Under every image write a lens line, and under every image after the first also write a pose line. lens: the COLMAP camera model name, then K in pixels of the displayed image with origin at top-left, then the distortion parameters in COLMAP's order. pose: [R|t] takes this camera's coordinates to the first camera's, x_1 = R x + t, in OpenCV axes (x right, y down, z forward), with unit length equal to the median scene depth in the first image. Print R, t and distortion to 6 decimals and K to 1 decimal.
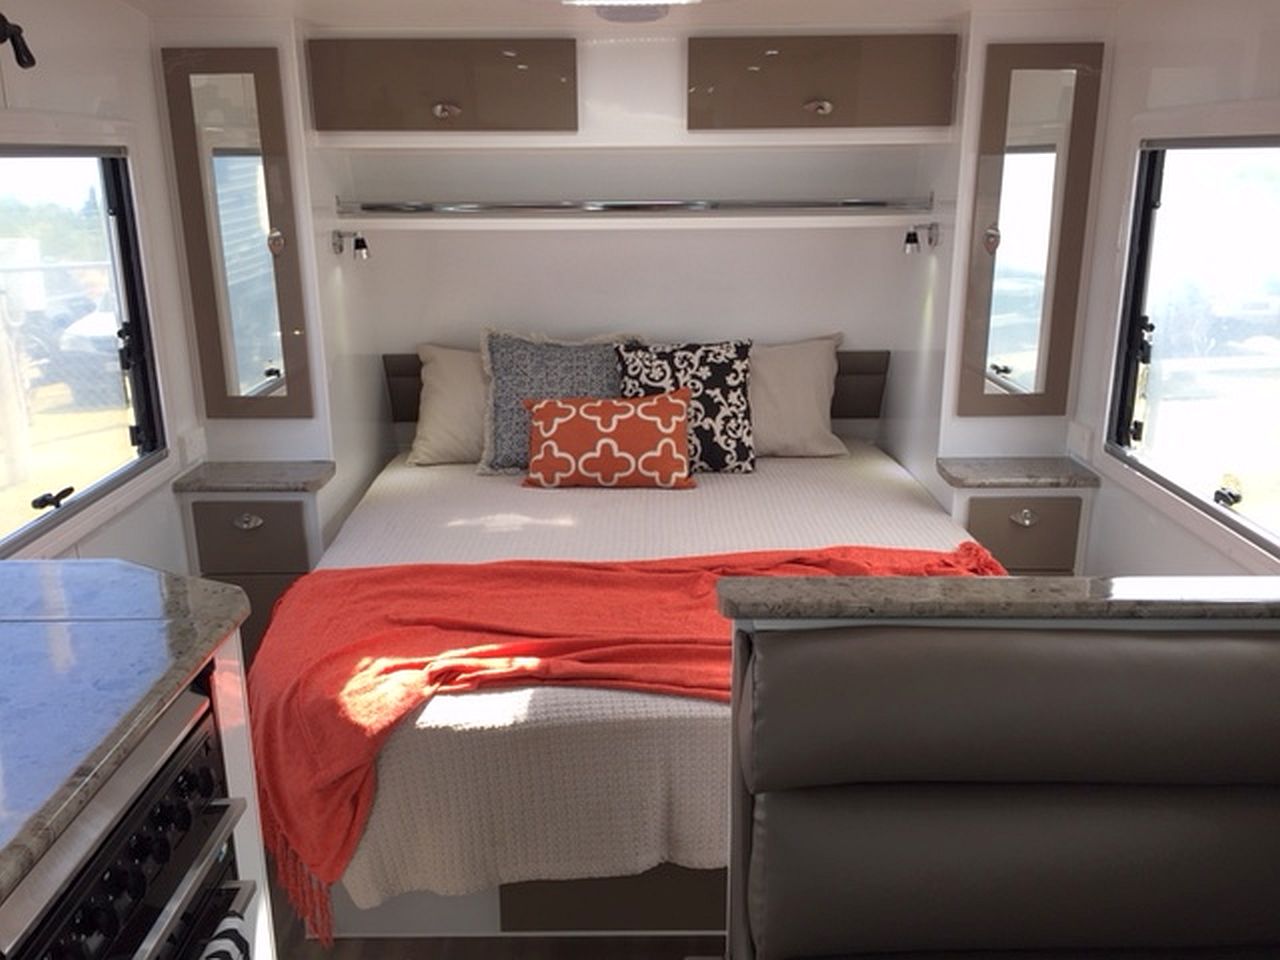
lens RADIAL K [[988.0, 0, 619.9], [0, 988.0, 432.8], [0, 0, 1]] dist [0.037291, 0.000057]
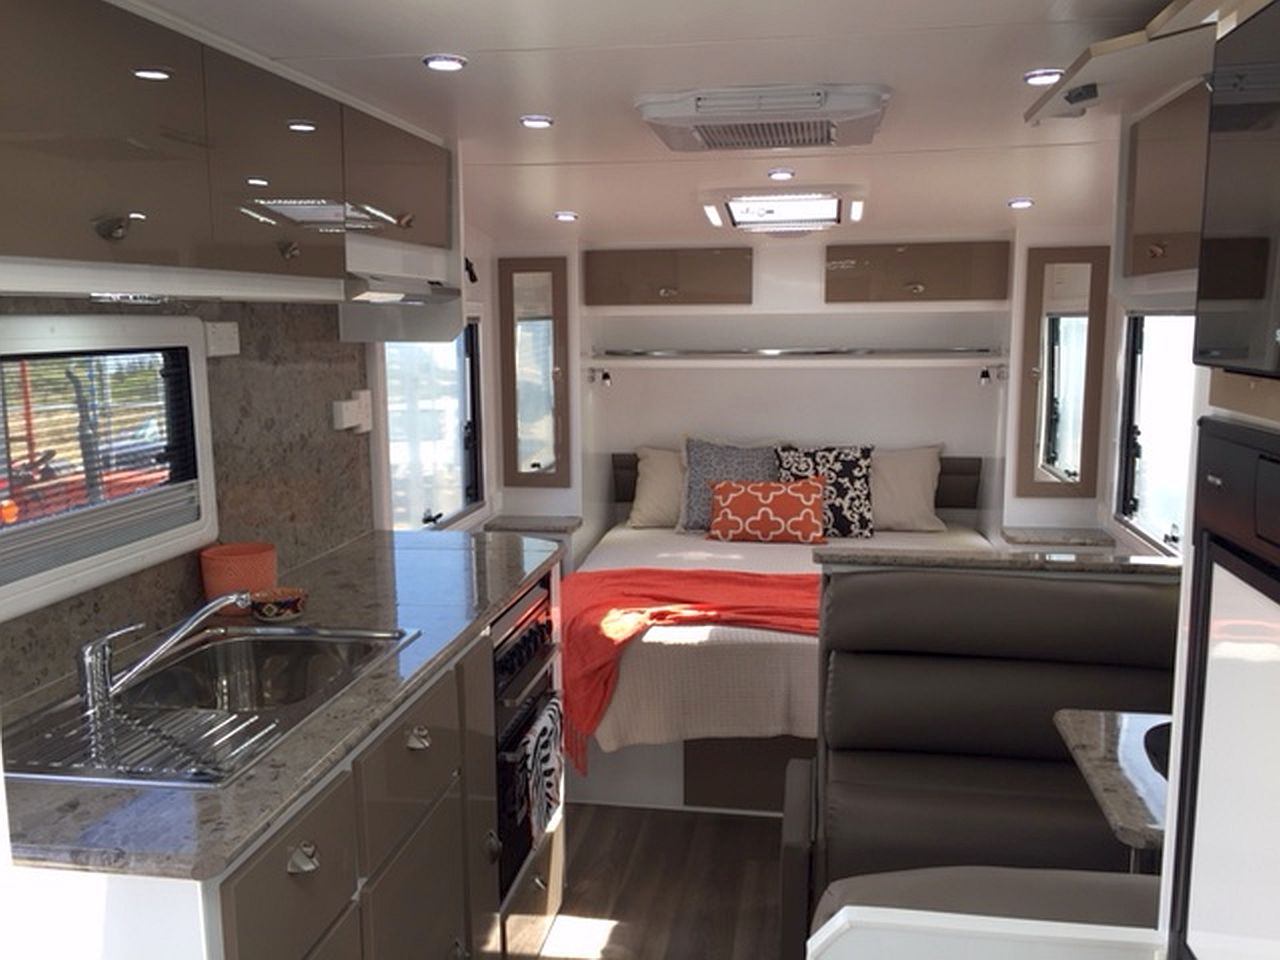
lens RADIAL K [[1087.9, 0, 569.4], [0, 1087.9, 476.6], [0, 0, 1]] dist [0.010185, 0.005670]
pose [[0.975358, 0.027438, -0.218916, 0.053963], [-0.053246, 0.992181, -0.112877, 0.154875], [0.214108, 0.121751, 0.969193, -0.615649]]
